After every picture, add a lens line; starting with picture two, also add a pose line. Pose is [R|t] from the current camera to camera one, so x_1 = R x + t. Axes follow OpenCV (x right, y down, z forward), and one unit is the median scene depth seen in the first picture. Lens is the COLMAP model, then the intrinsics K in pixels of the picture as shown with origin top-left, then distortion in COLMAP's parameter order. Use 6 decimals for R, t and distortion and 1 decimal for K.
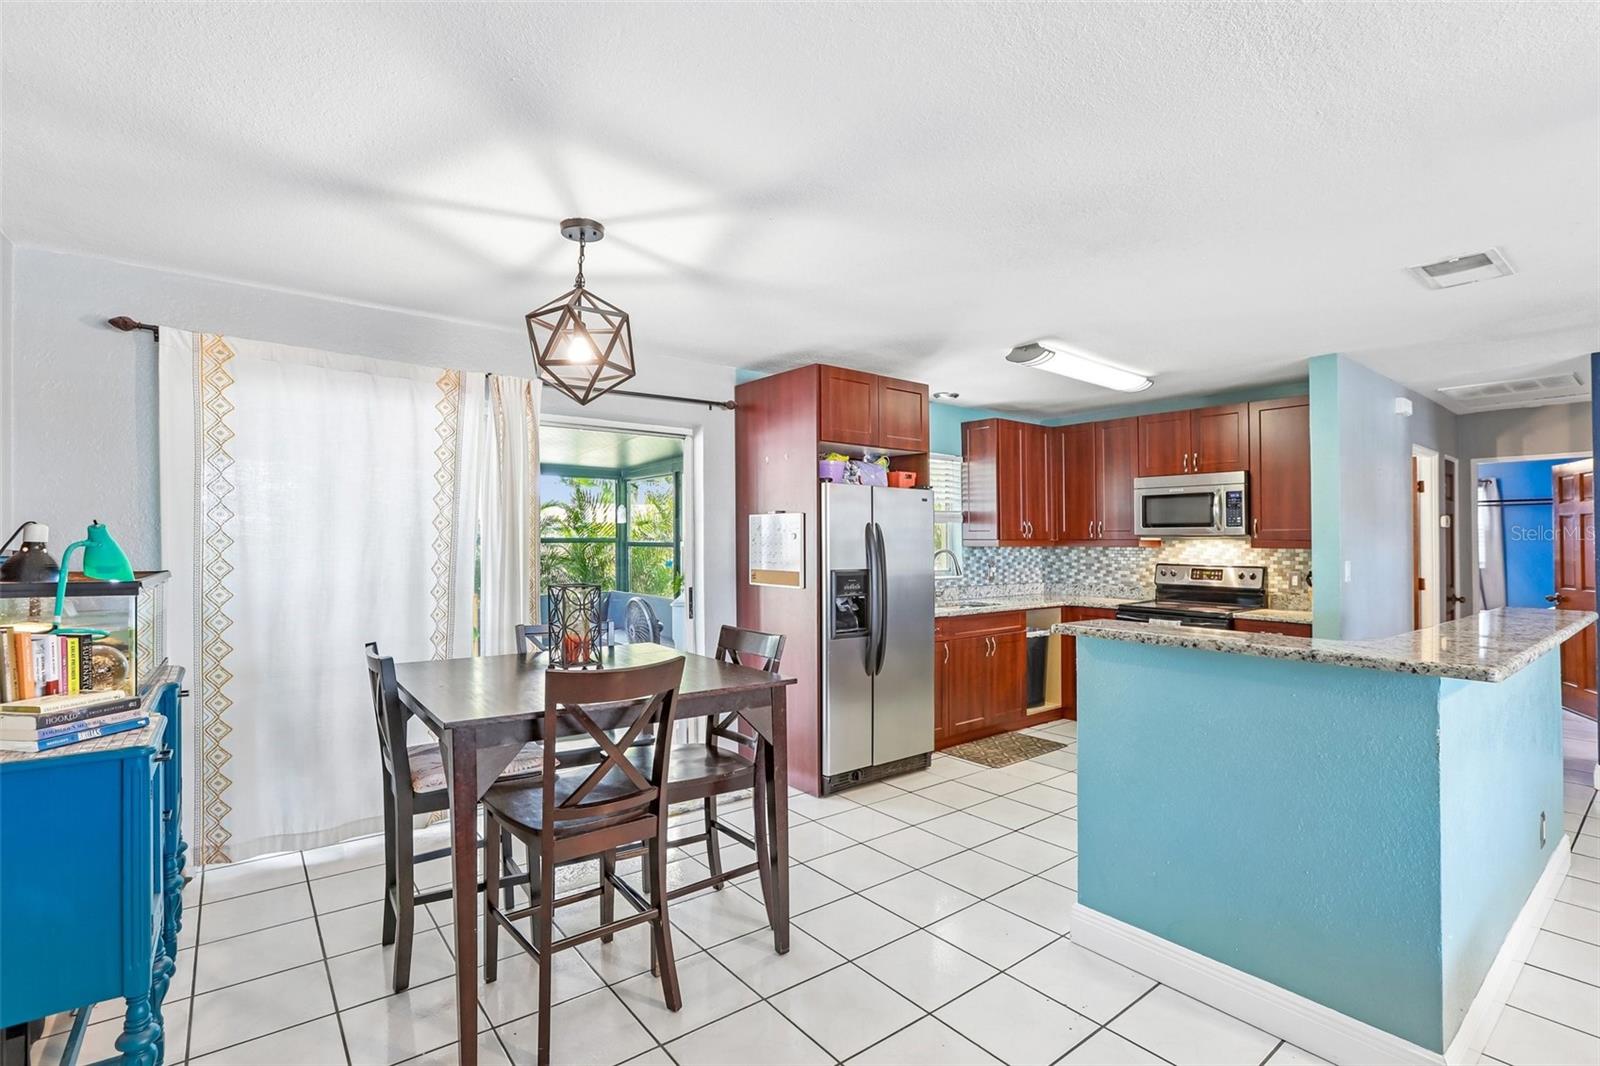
lens RADIAL K [[744.5, 0, 800.9], [0, 744.5, 527.9], [0, 0, 1]] dist [-0.048383, 0.015784]
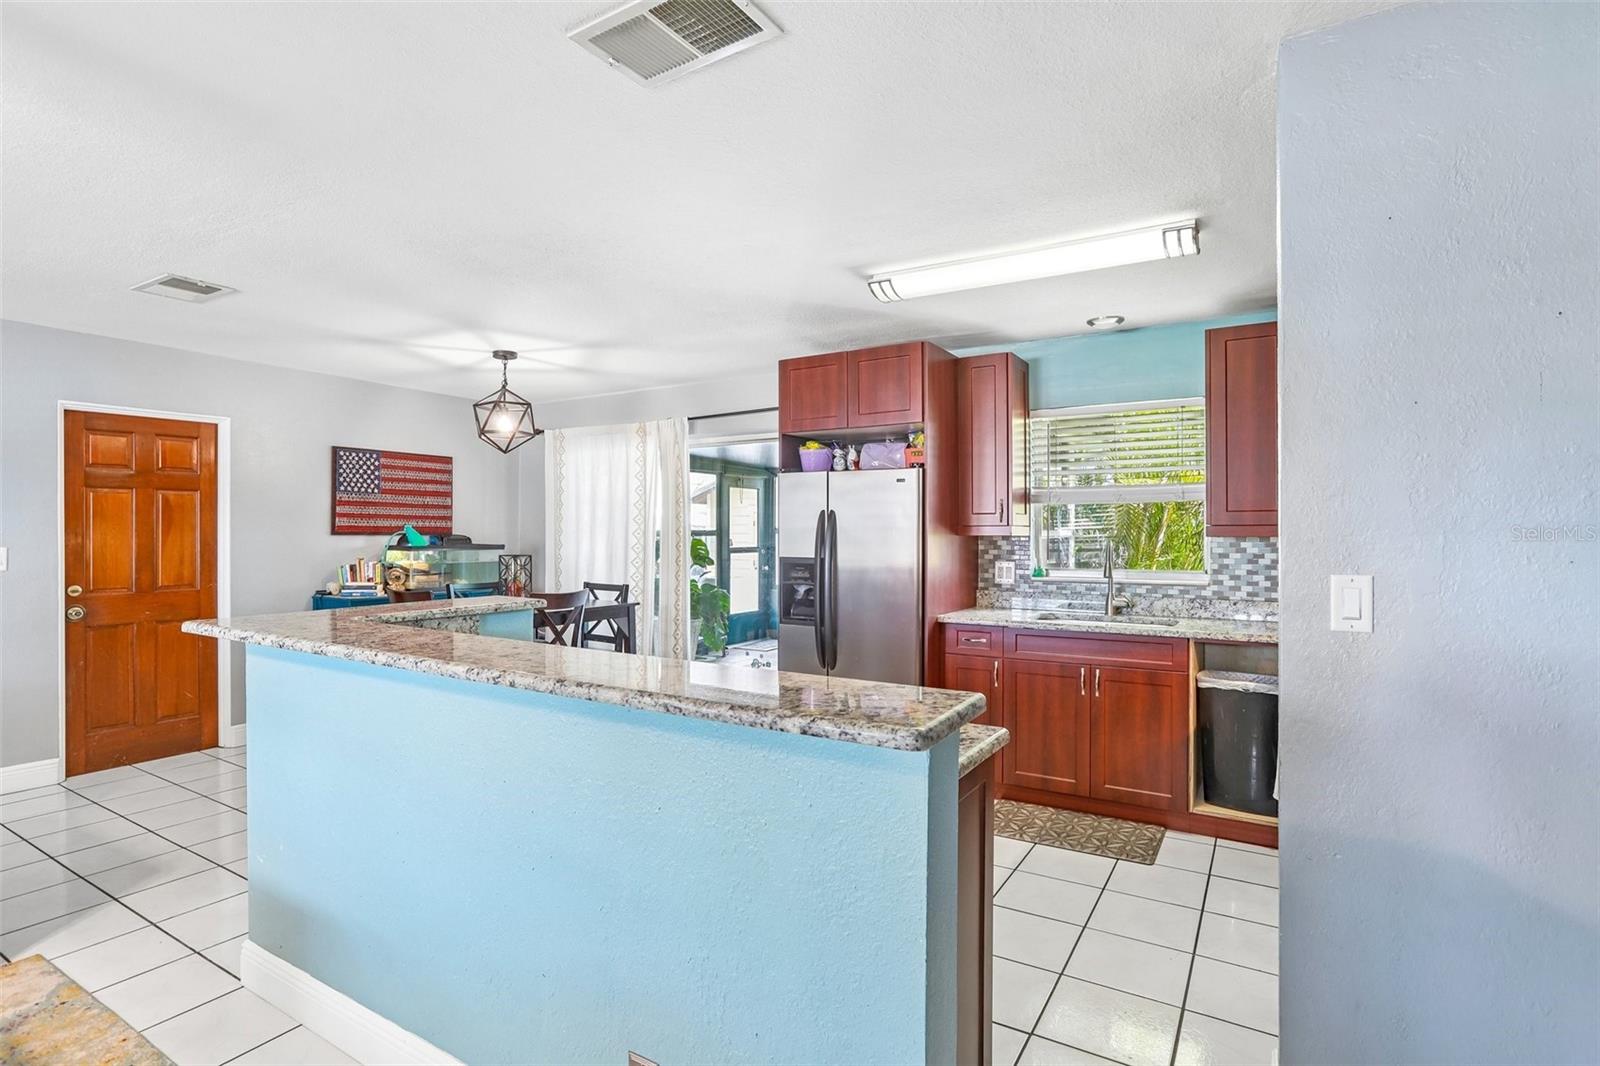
lens RADIAL K [[782.9, 0, 798.0], [0, 782.9, 534.2], [0, 0, 1]] dist [-0.042208, 0.009982]
pose [[0.340519, 0.000835, -0.940237, 0.843844], [0.017942, 0.999812, 0.007386, 0.013256], [0.940066, -0.019385, 0.340440, 0.507799]]
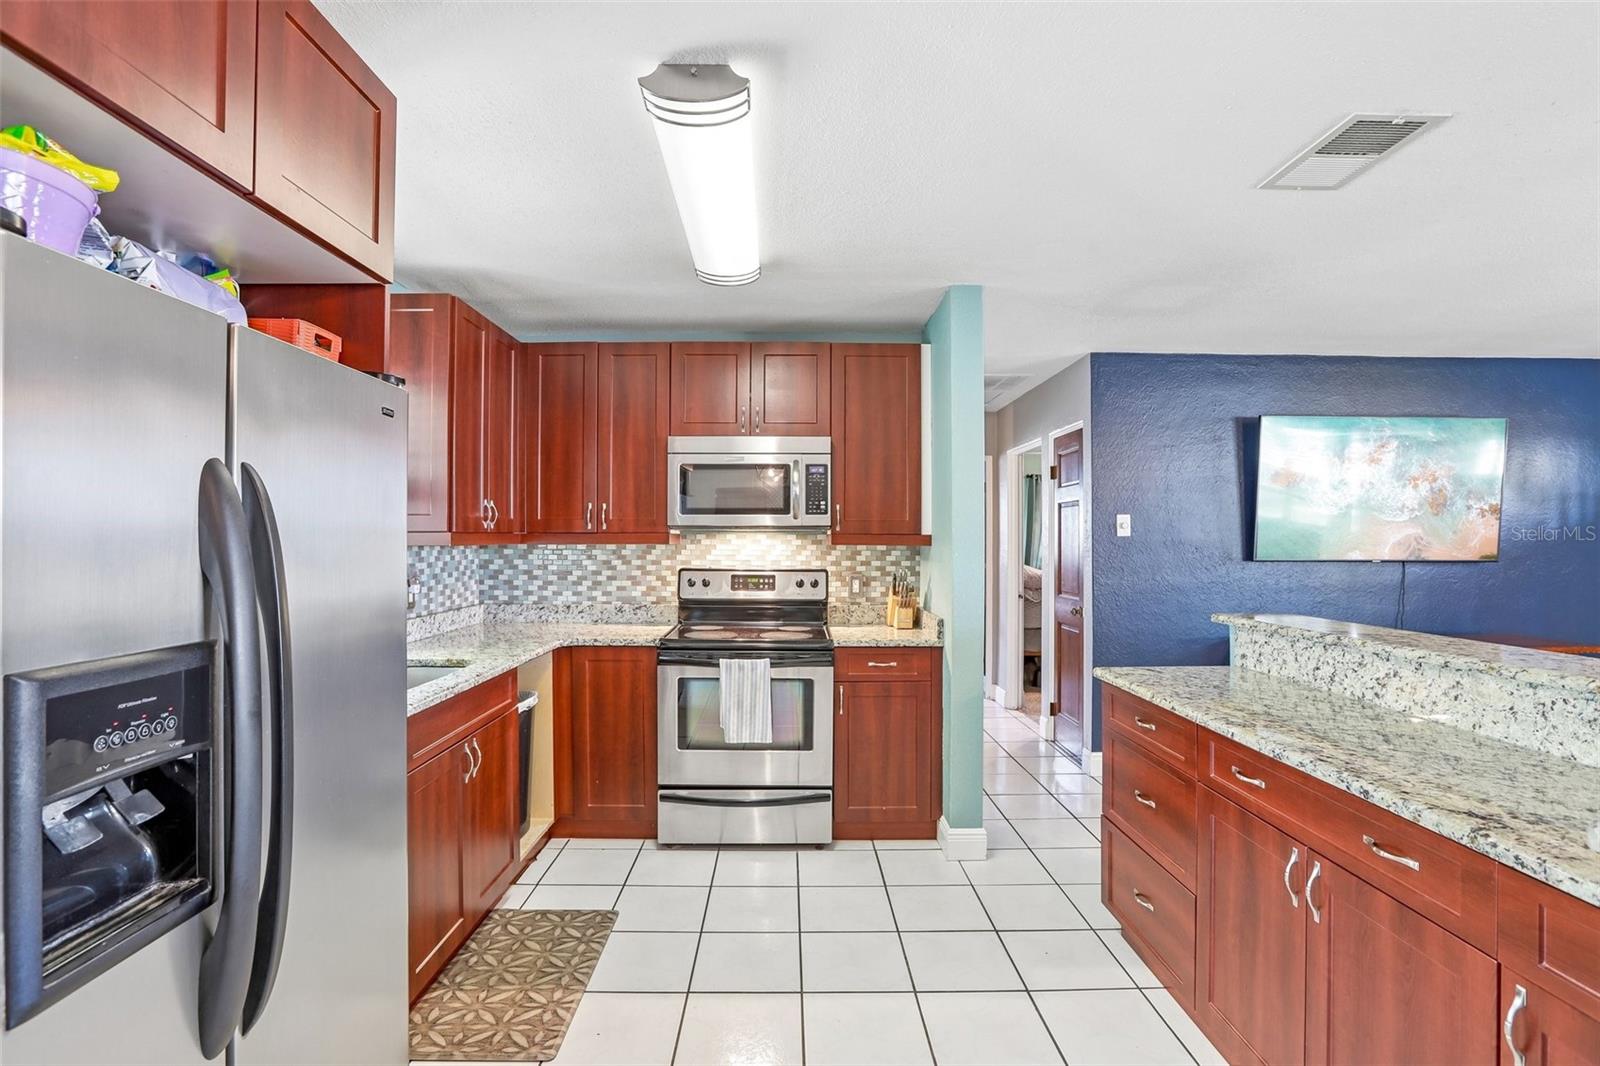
lens RADIAL K [[744.5, 0, 797.5], [0, 744.5, 529.2], [0, 0, 1]] dist [-0.048383, 0.015784]
pose [[0.609489, 0.007821, 0.792756, 0.012985], [-0.013805, 0.999904, 0.000749, 0.011585], [-0.792674, -0.011401, 0.609539, 0.560771]]
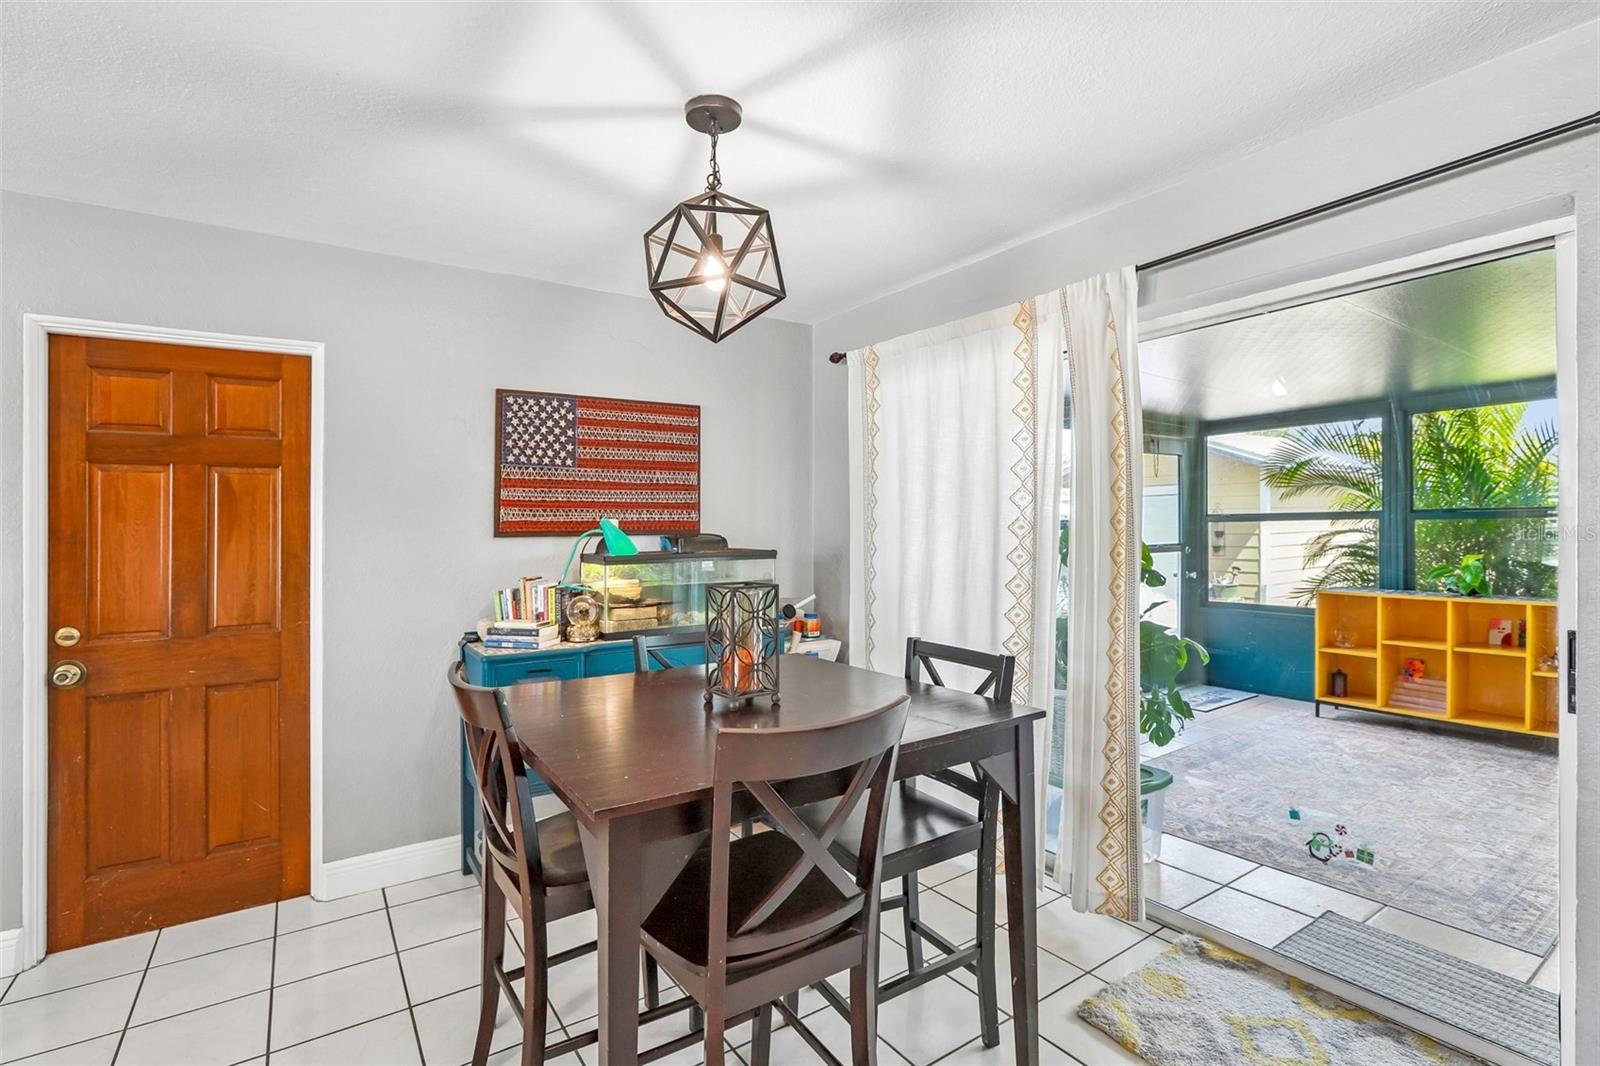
lens RADIAL K [[744.5, 0, 801.9], [0, 744.5, 529.0], [0, 0, 1]] dist [-0.048383, 0.015784]
pose [[-0.077814, 0.004414, -0.996958, 0.220513], [0.032625, 0.999466, 0.001878, 0.011039], [0.996434, -0.032380, -0.077917, 0.563444]]
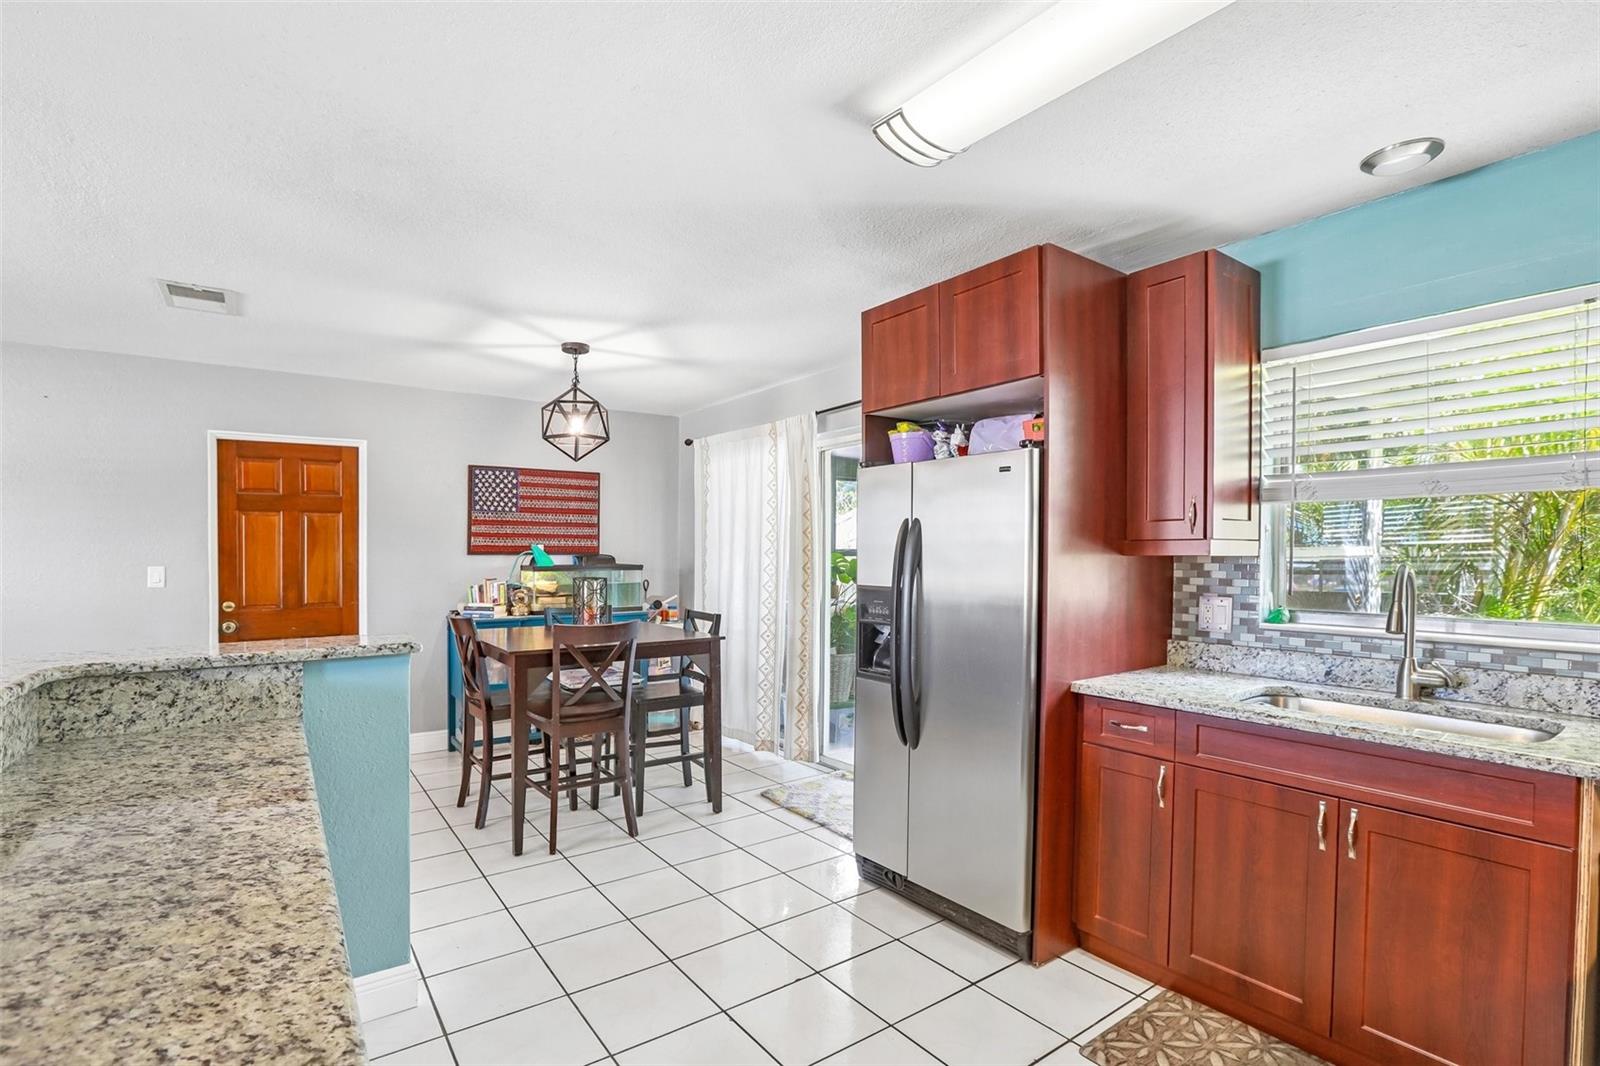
lens RADIAL K [[744.5, 0, 805.1], [0, 744.5, 575.4], [0, 0, 1]] dist [-0.048383, 0.015784]
pose [[-0.037719, 0.031736, -0.998784, 0.621075], [0.021500, 0.999290, 0.030940, 0.017565], [0.999057, -0.020307, -0.038375, 0.760708]]
